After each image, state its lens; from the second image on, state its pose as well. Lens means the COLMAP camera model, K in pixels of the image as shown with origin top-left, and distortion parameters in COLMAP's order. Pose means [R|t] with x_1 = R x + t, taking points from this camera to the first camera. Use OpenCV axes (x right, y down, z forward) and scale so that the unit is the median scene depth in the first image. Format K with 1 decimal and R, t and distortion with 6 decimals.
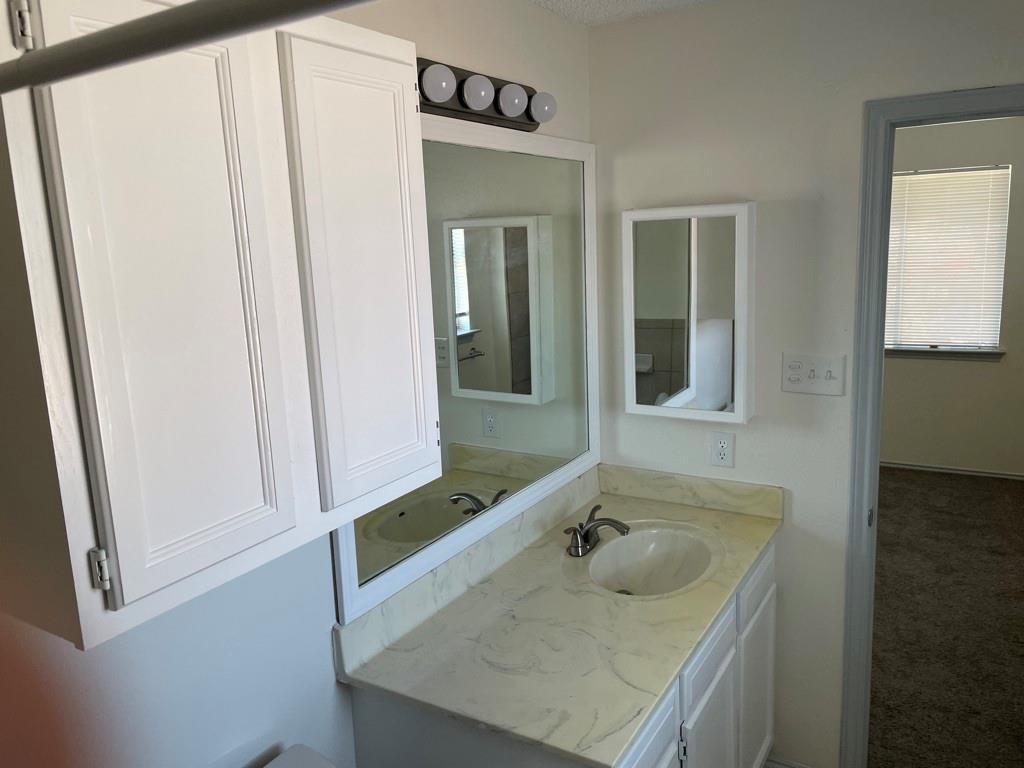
lens RADIAL K [[774.0, 0, 507.6], [0, 774.0, 375.2], [0, 0, 1]] dist [0.082279, -0.112672]
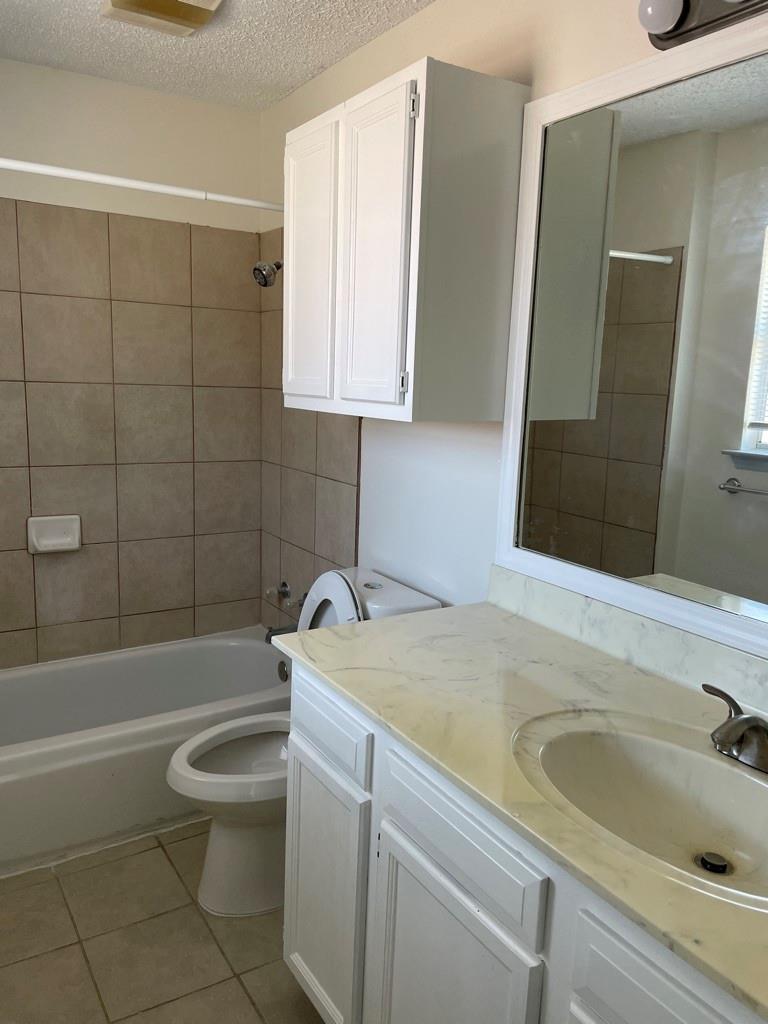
lens RADIAL K [[774.0, 0, 382.2], [0, 774.0, 517.9], [0, 0, 1]] dist [0.082279, -0.112672]
pose [[-0.439108, 0.186996, -0.878758, 0.774974], [-0.188702, 0.937087, 0.293701, -0.054323], [0.878394, 0.294790, -0.376196, 1.093157]]
